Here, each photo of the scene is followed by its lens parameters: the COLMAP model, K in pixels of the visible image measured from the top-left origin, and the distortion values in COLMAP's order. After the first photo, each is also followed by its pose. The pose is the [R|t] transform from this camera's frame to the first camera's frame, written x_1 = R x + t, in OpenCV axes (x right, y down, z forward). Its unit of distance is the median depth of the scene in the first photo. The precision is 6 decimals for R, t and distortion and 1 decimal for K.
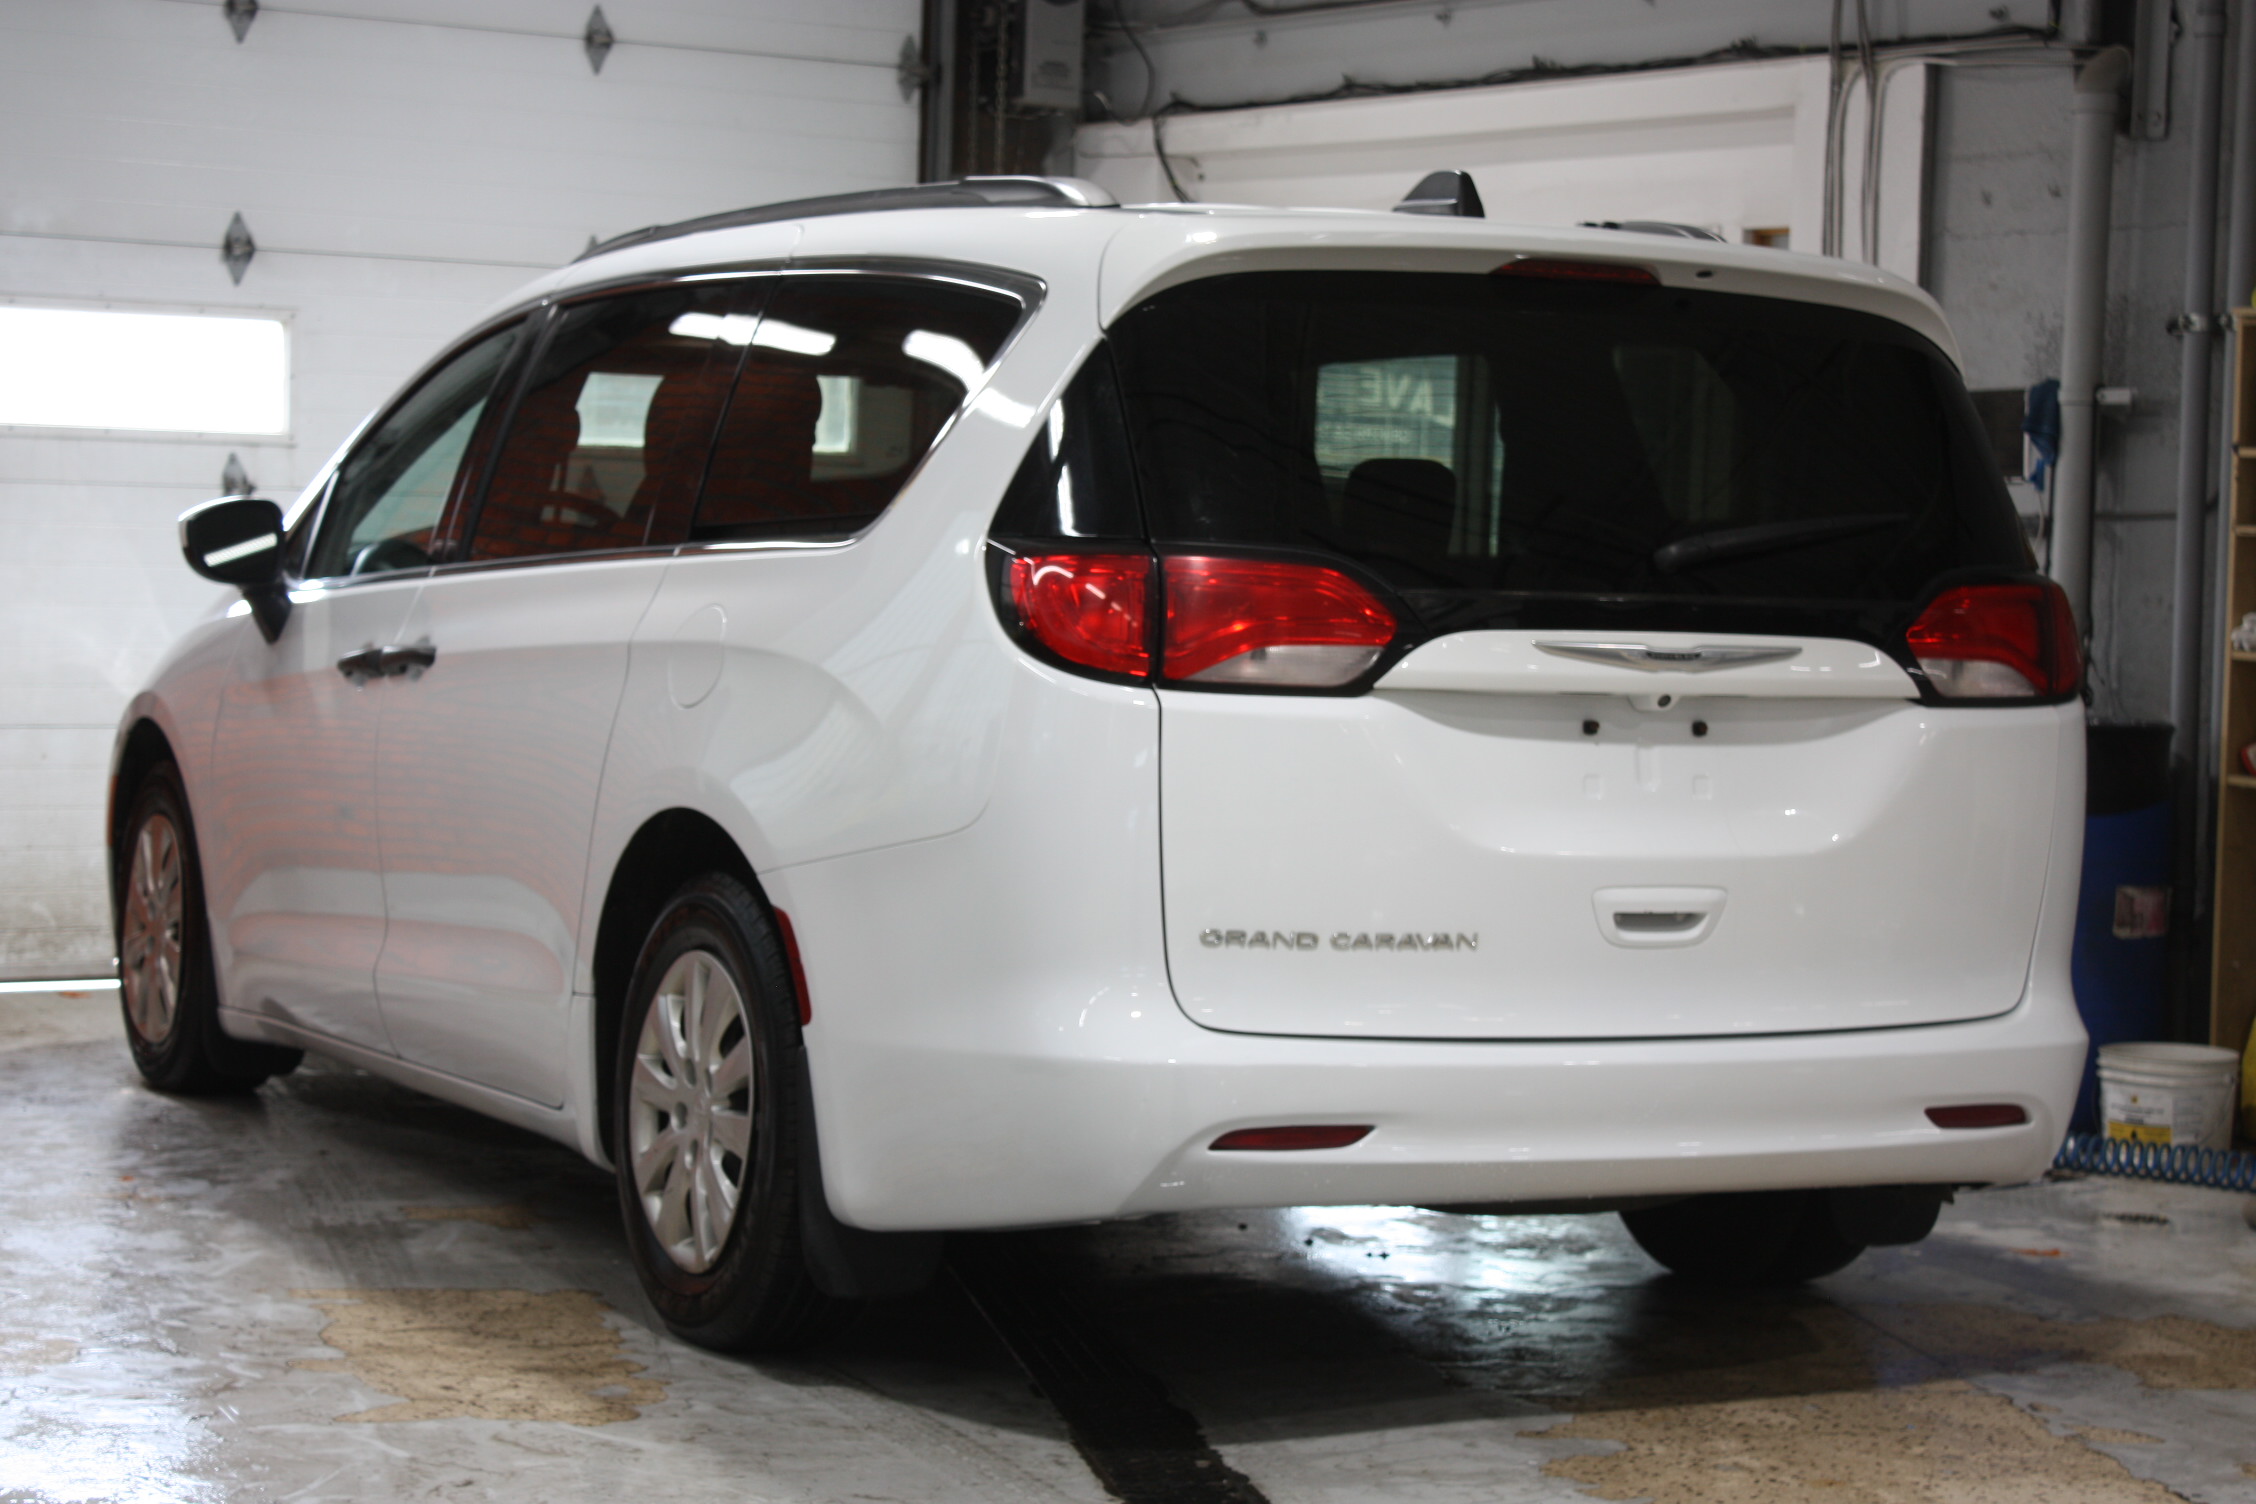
lens RADIAL K [[4590.9, 0, 1131.5], [0, 4590.9, 756.0], [0, 0, 1]] dist [0.033521, 0.000000]
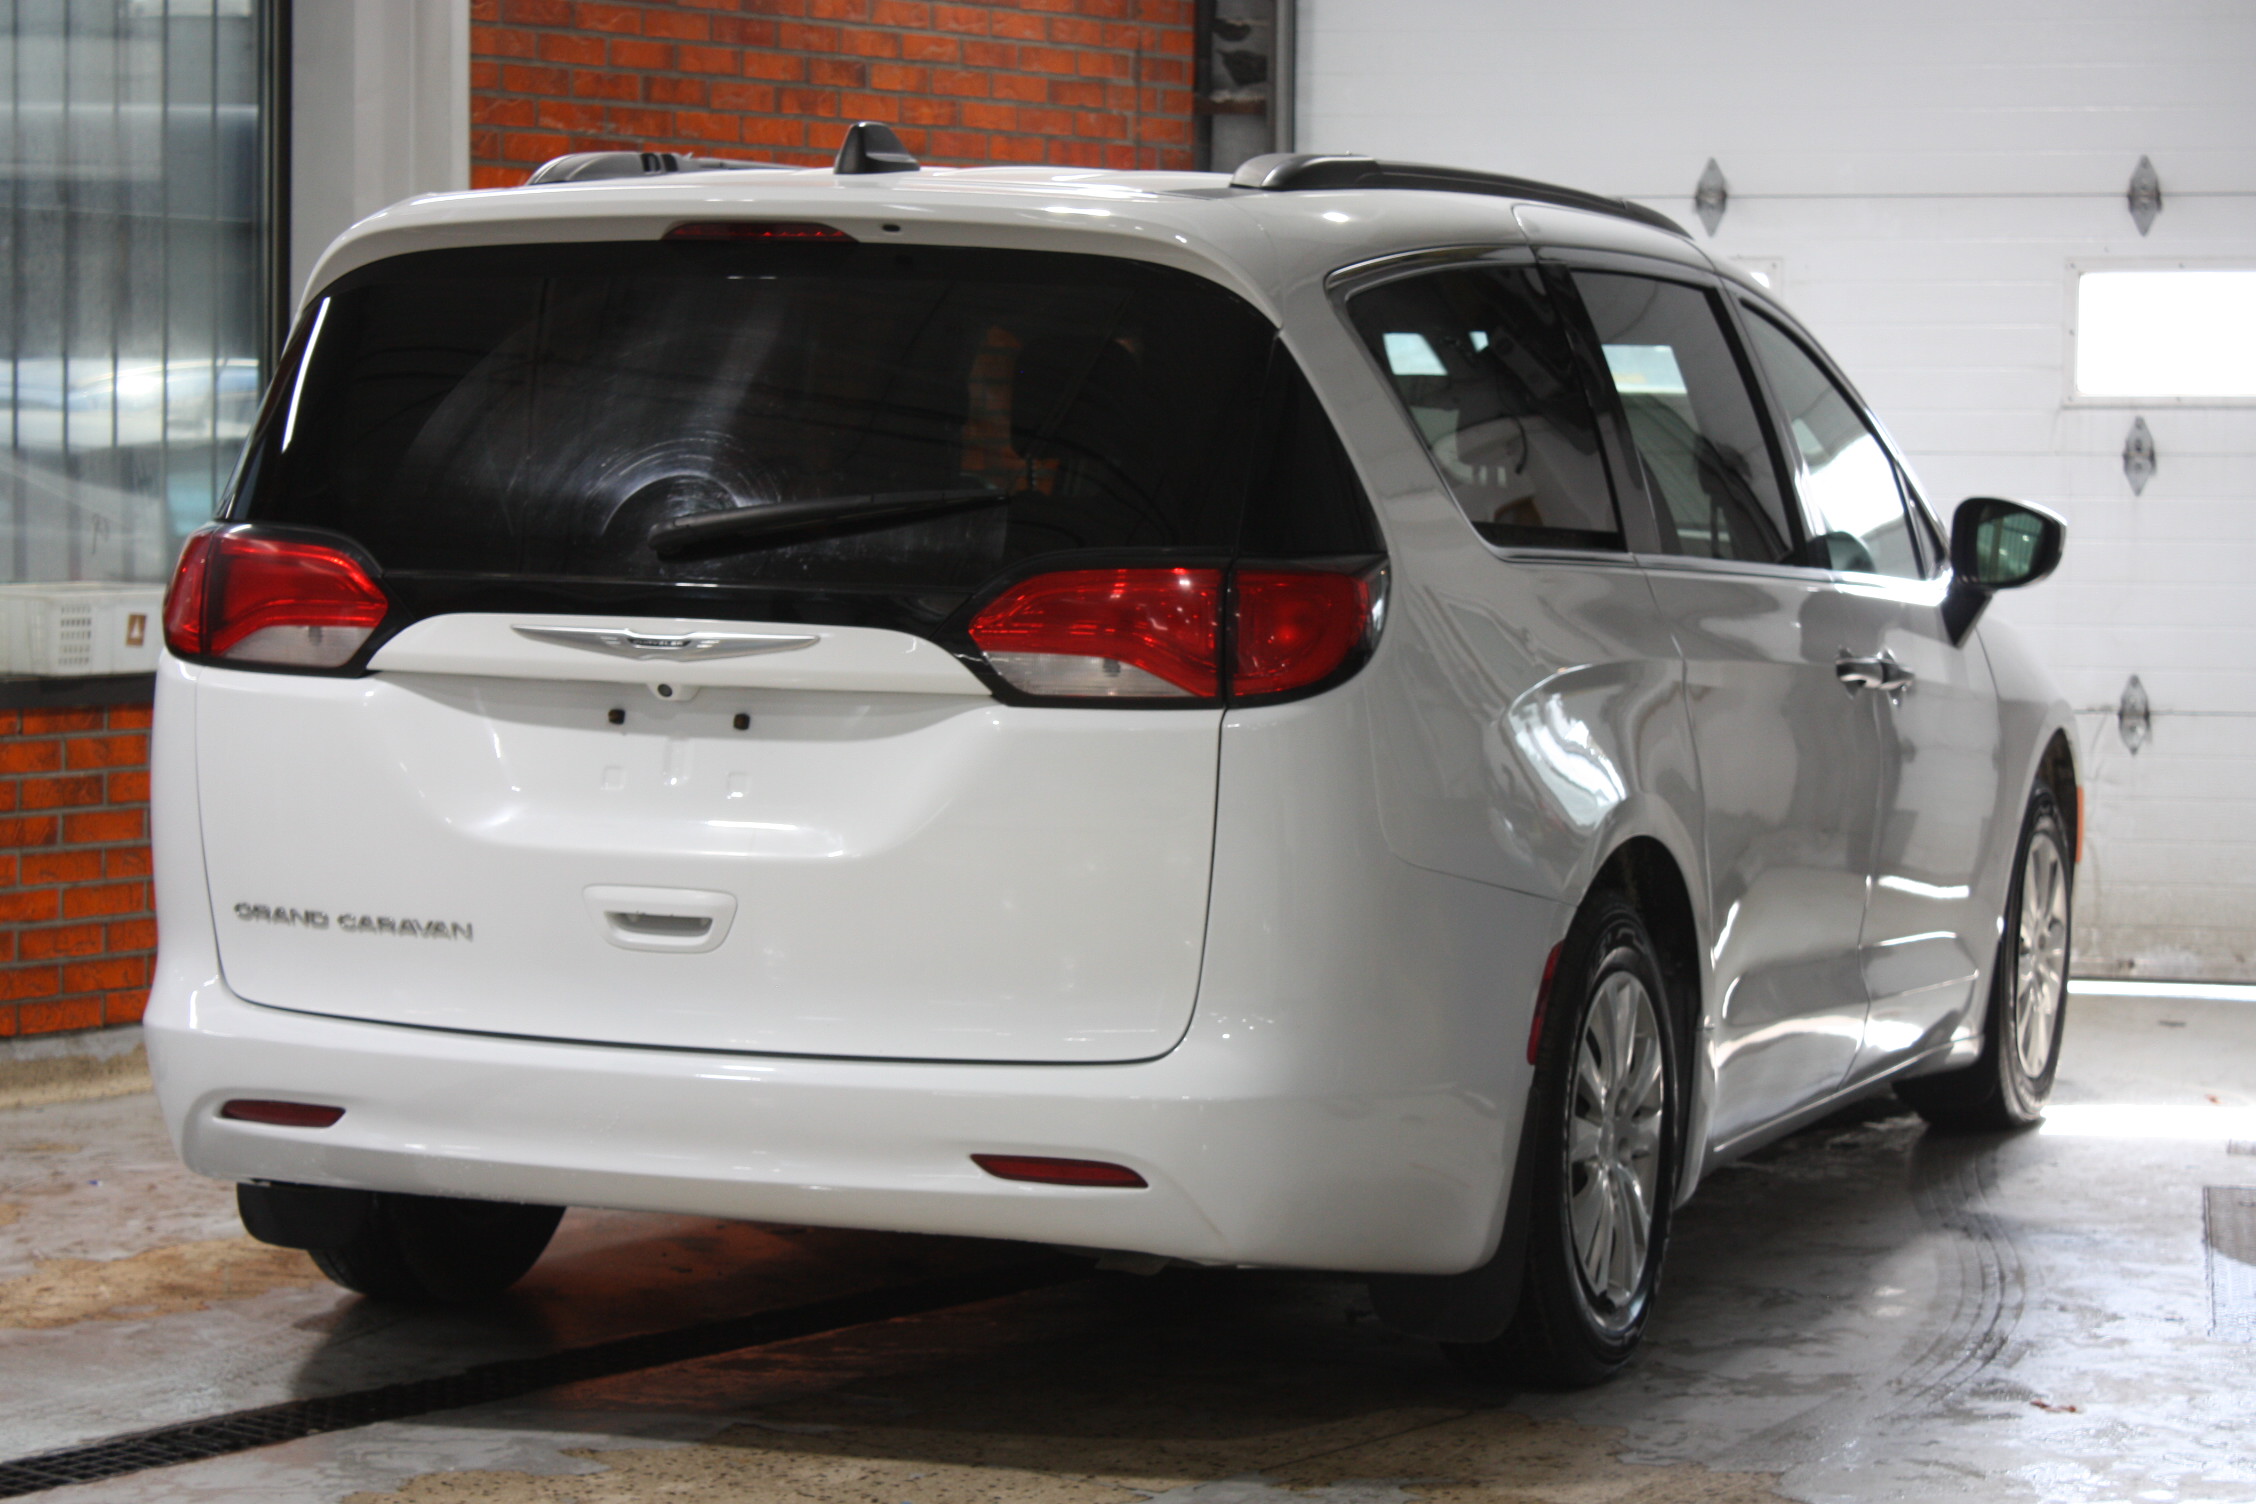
lens RADIAL K [[5240.2, 0, 1124.5], [0, 5240.2, 749.5], [0, 0, 1]] dist [0.113720, 0.000000]
pose [[0.666950, 0.030781, -0.744466, 0.979963], [-0.028600, 0.999468, 0.015703, -0.019391], [0.744553, 0.010819, 0.667476, 0.353151]]
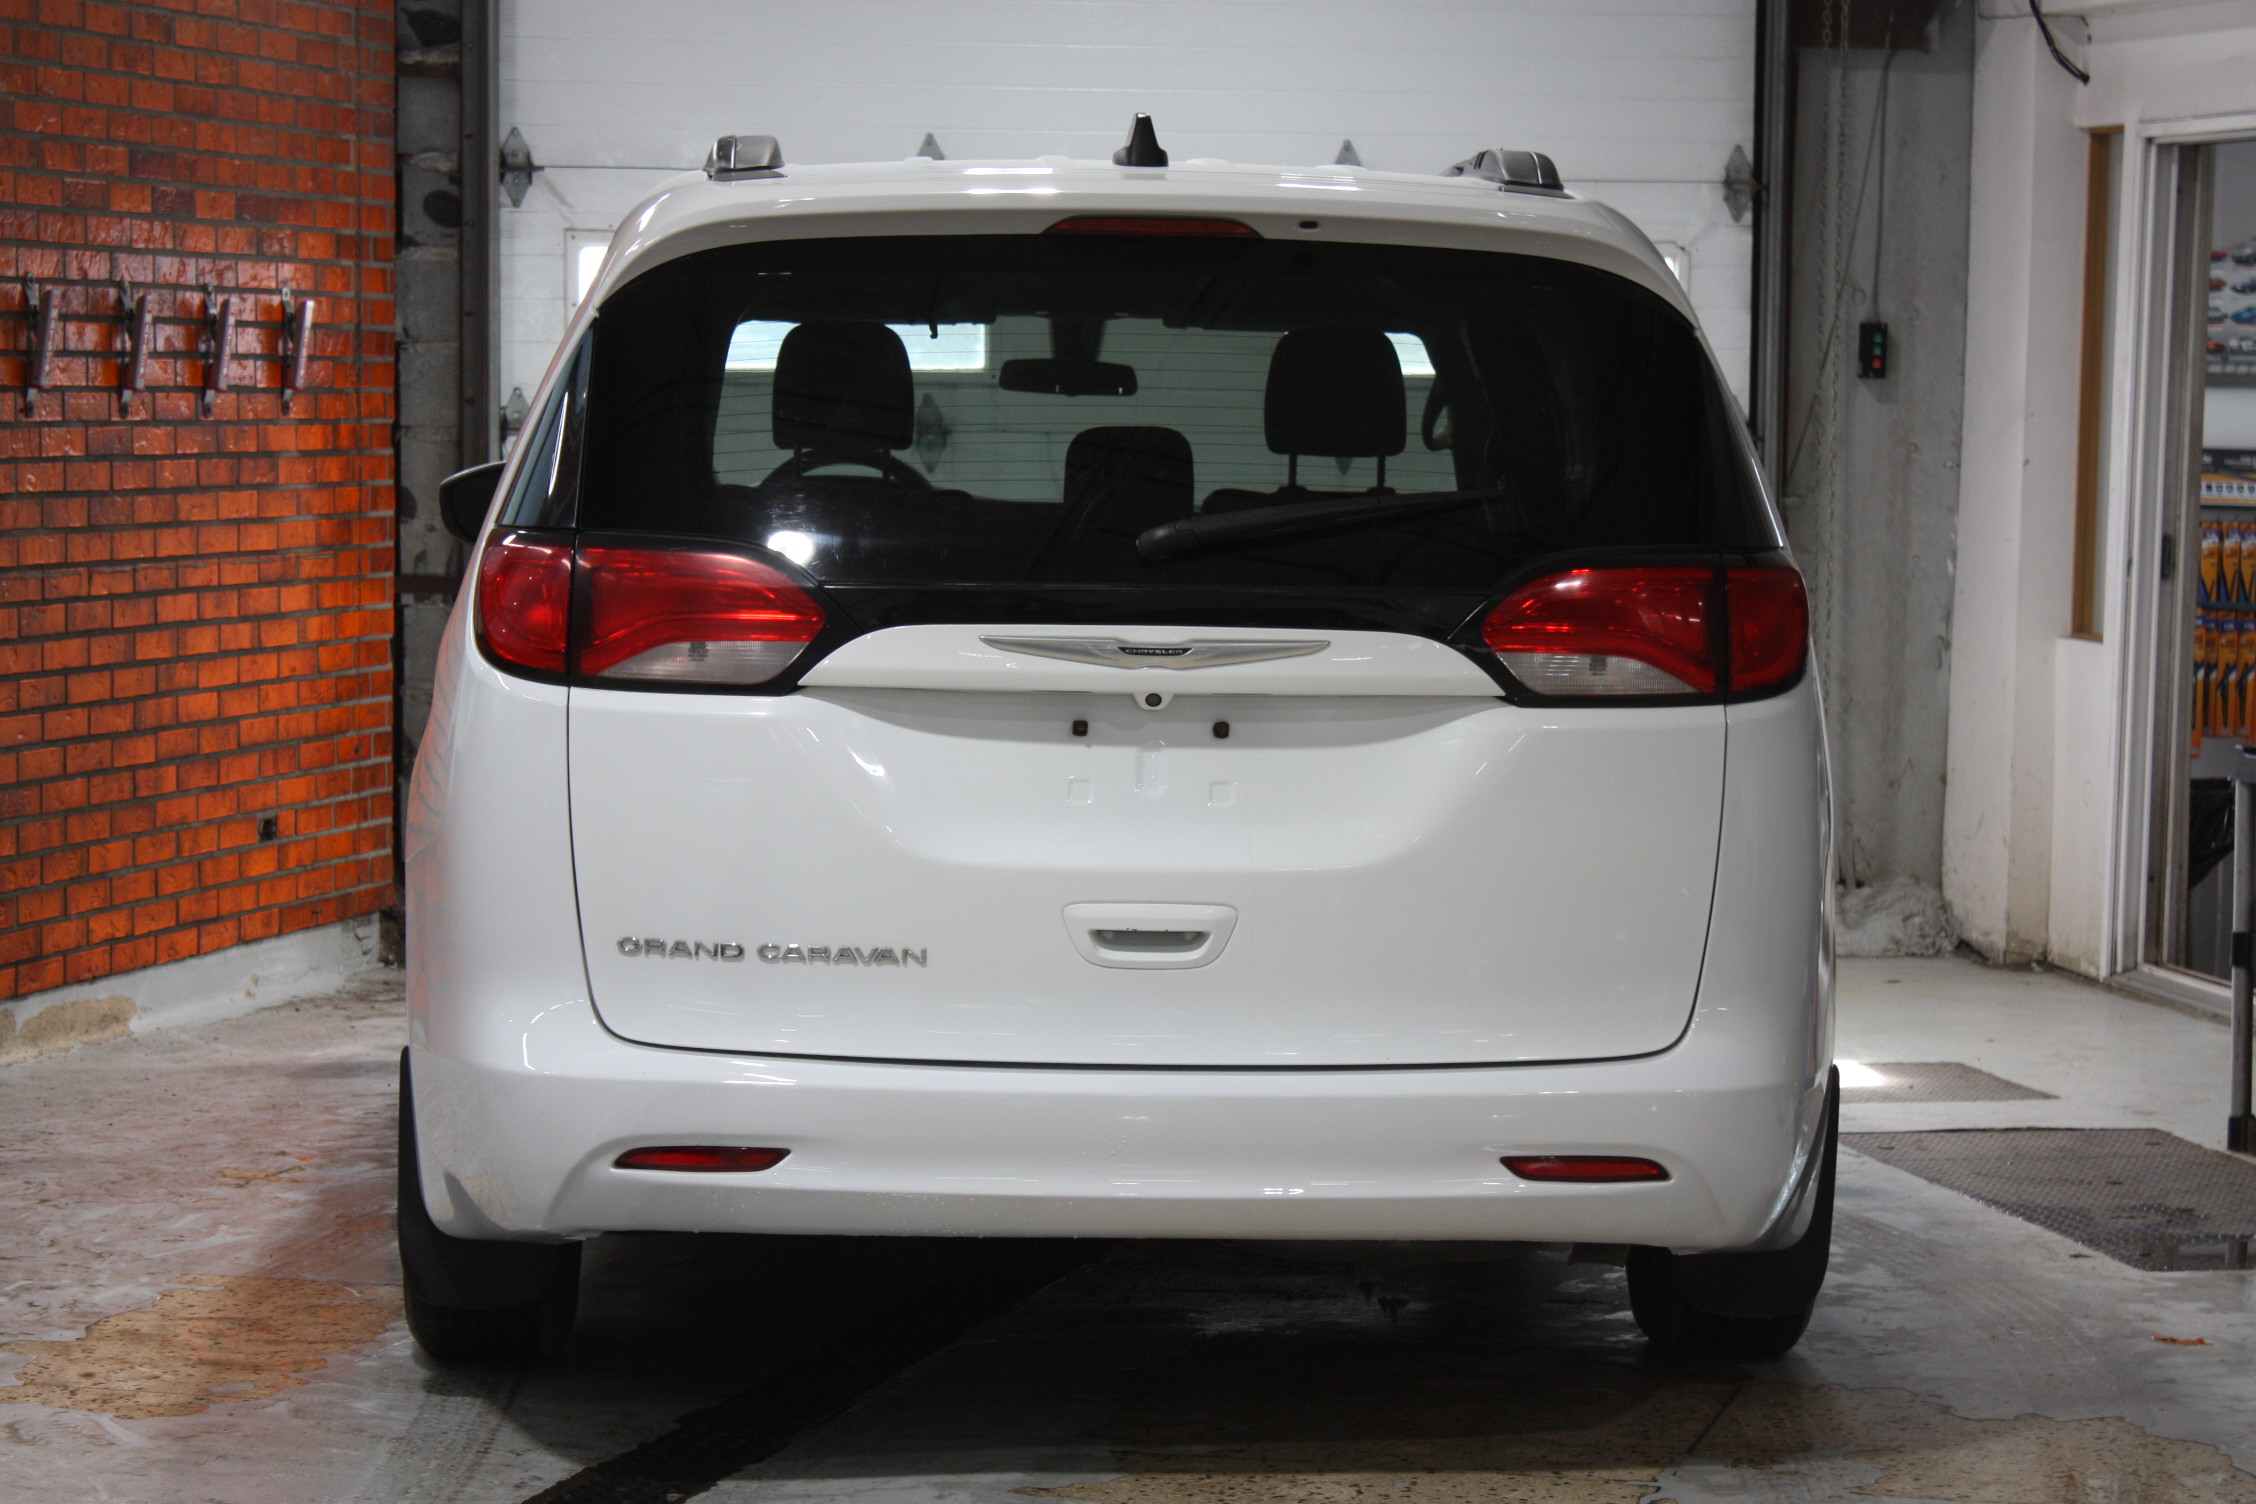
lens RADIAL K [[5415.1, 0, 1128.0], [0, 5415.1, 753.2], [0, 0, 1]] dist [0.135401, 0.000000]
pose [[0.904082, 0.011362, -0.427207, 0.572843], [-0.004789, 0.999853, 0.016458, -0.019049], [0.427331, -0.012834, 0.904004, 0.022412]]
